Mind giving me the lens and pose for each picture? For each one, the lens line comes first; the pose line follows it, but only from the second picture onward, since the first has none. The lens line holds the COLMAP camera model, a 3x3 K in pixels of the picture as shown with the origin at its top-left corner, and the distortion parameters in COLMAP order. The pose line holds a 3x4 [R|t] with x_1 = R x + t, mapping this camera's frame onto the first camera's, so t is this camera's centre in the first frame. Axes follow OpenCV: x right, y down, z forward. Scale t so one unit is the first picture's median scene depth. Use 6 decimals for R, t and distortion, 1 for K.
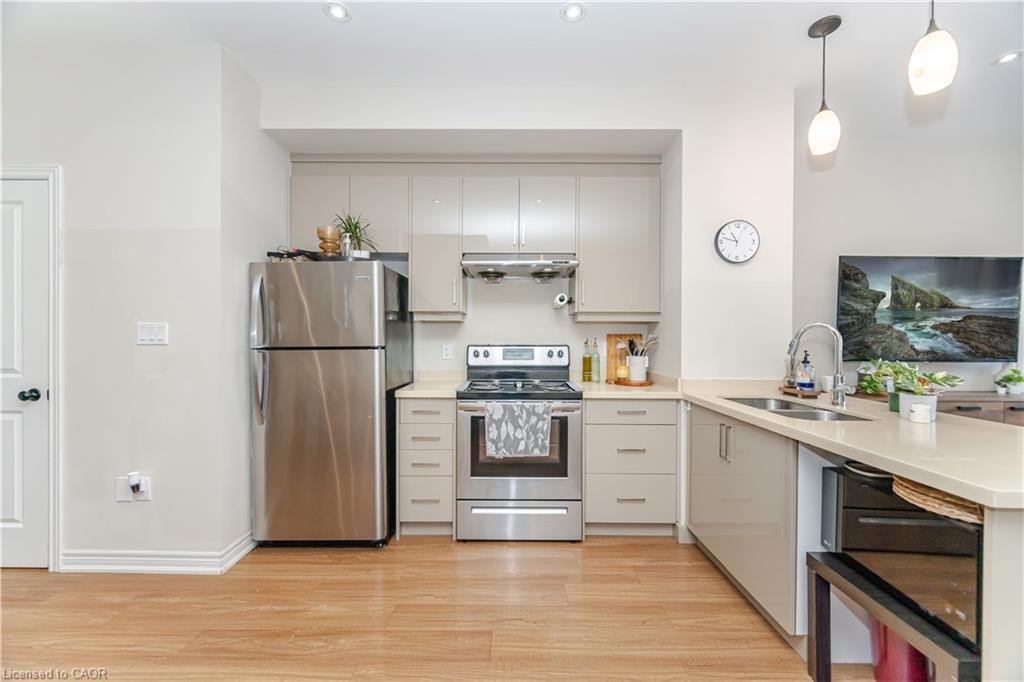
lens RADIAL K [[411.0, 0, 508.5], [0, 411.0, 341.4], [0, 0, 1]] dist [-0.000305, -0.000254]
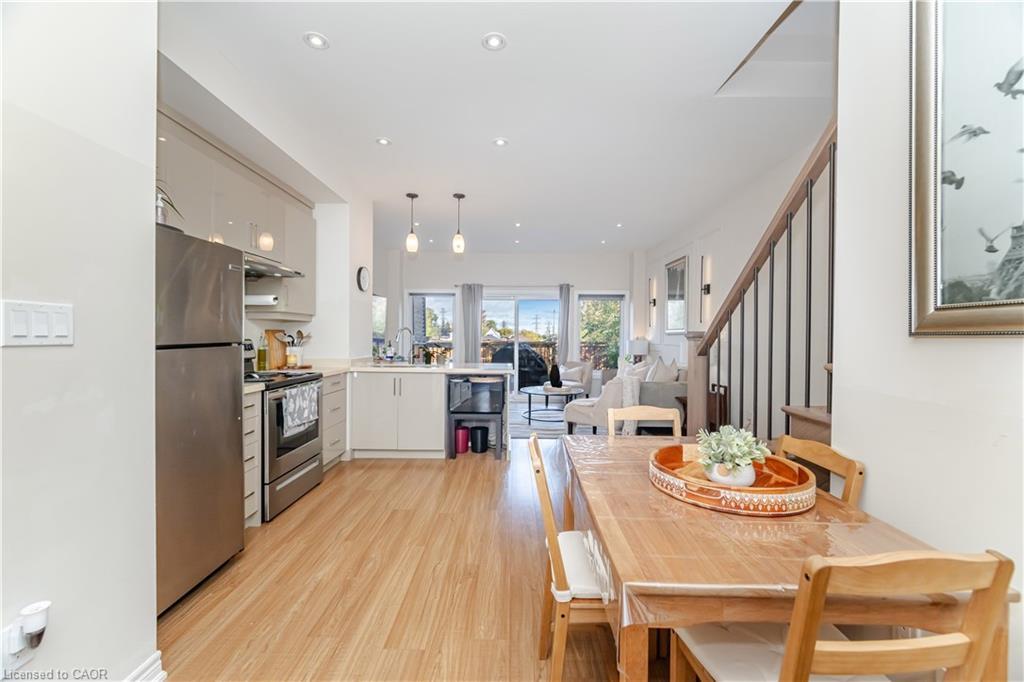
lens RADIAL K [[411.0, 0, 508.5], [0, 411.0, 341.4], [0, 0, 1]] dist [-0.000305, -0.000254]
pose [[0.005263, -0.014330, 0.999883, -1.177324], [-0.003542, 0.999891, 0.014349, -0.005222], [-0.999980, -0.003617, 0.005212, 0.363215]]
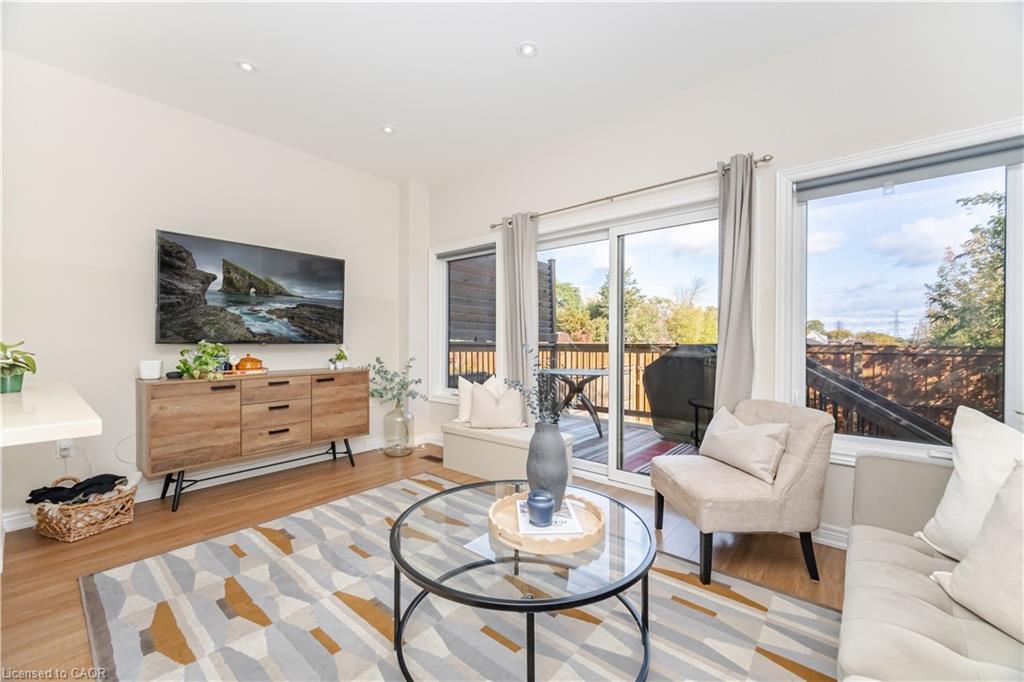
lens RADIAL K [[415.1, 0, 509.3], [0, 415.1, 340.5], [0, 0, 1]] dist [-0.000660, -0.000174]
pose [[0.639162, -0.000223, 0.769072, 0.696924], [-0.002830, 0.999993, 0.002642, 0.043481], [-0.769067, -0.003865, 0.639156, -0.240810]]
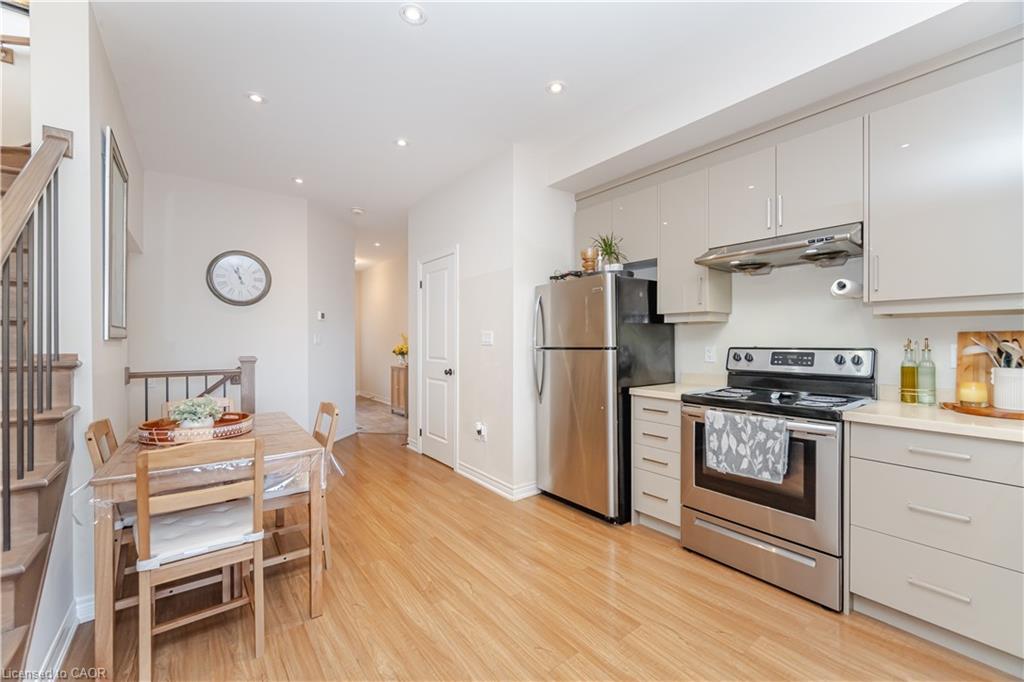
lens RADIAL K [[415.1, 0, 509.3], [0, 415.1, 340.5], [0, 0, 1]] dist [-0.000660, -0.000174]
pose [[0.610010, -0.003893, -0.792384, 0.404261], [-0.001345, 0.999981, -0.005948, -0.000144], [0.792393, 0.004694, 0.609993, 0.069233]]
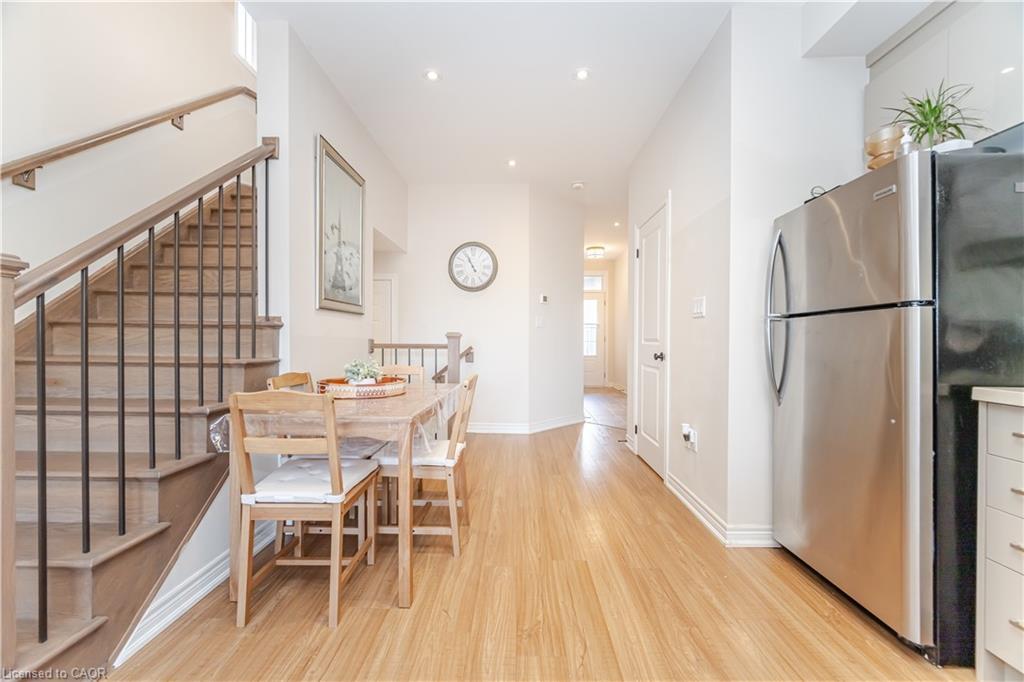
lens RADIAL K [[411.0, 0, 508.5], [0, 411.0, 341.4], [0, 0, 1]] dist [-0.000305, -0.000254]
pose [[-0.018965, 0.003477, -0.999814, 0.249697], [-0.008900, 0.999954, 0.003647, 0.065808], [0.999781, 0.008967, -0.018933, 0.423389]]
